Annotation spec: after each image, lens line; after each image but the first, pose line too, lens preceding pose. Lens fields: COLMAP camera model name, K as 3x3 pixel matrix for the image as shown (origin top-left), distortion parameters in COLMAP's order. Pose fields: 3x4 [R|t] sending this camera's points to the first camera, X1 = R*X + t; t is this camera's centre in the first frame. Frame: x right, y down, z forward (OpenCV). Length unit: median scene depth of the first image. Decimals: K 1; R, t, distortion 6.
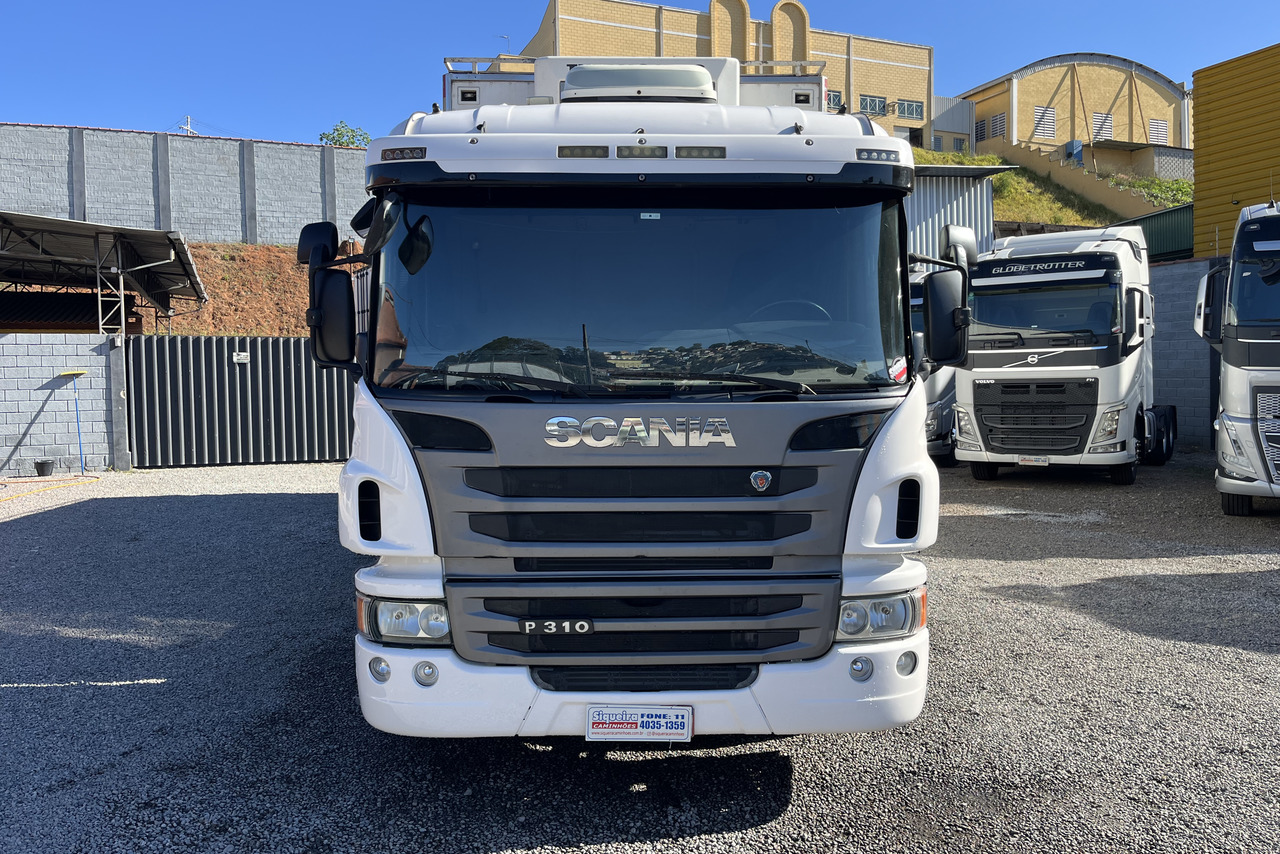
lens RADIAL K [[981.9, 0, 638.9], [0, 981.9, 429.0], [0, 0, 1]] dist [0.024180, -0.018304]
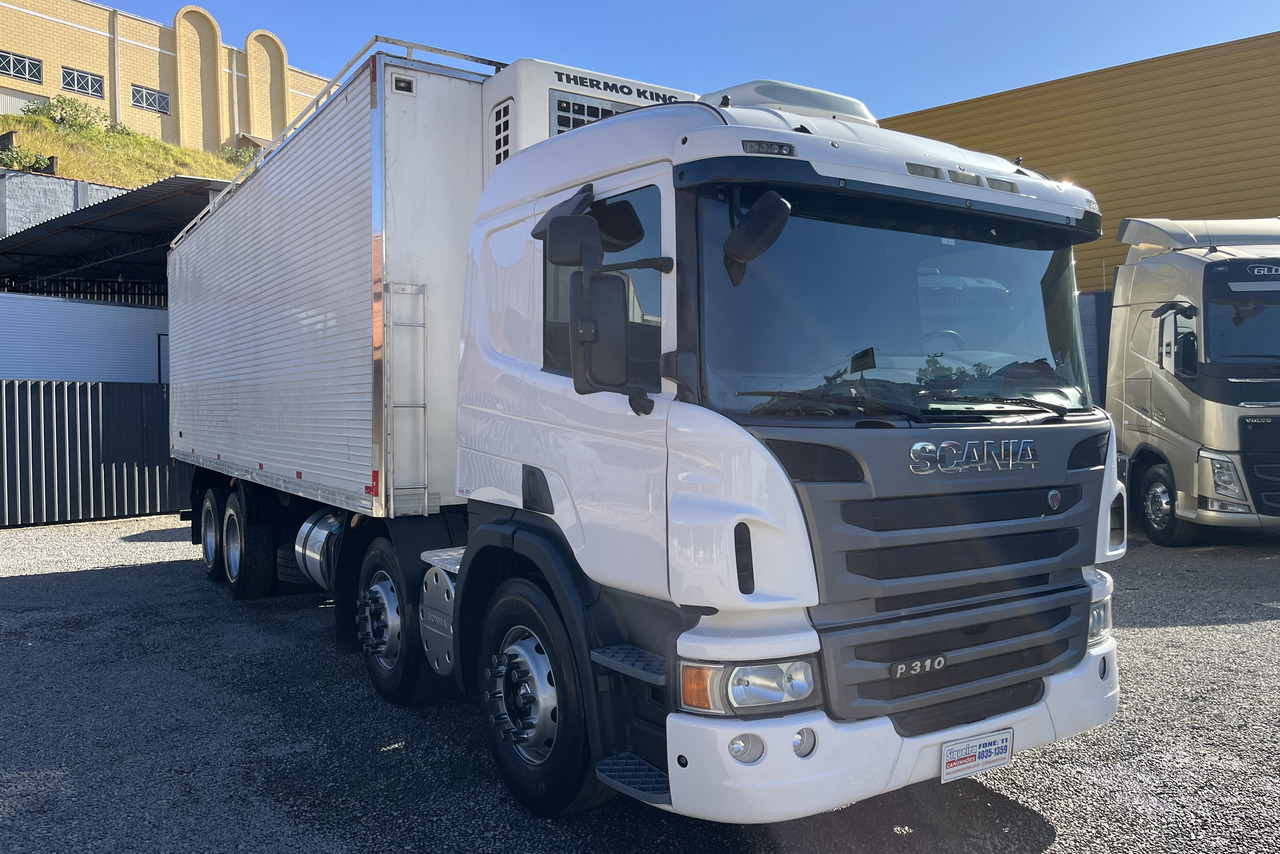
lens RADIAL K [[981.9, 0, 638.4], [0, 981.9, 424.1], [0, 0, 1]] dist [0.024180, -0.018304]
pose [[0.851313, -0.009572, 0.524570, -0.795804], [0.038143, 0.998317, -0.043686, 0.001199], [-0.523269, 0.057199, 0.850246, 0.324011]]
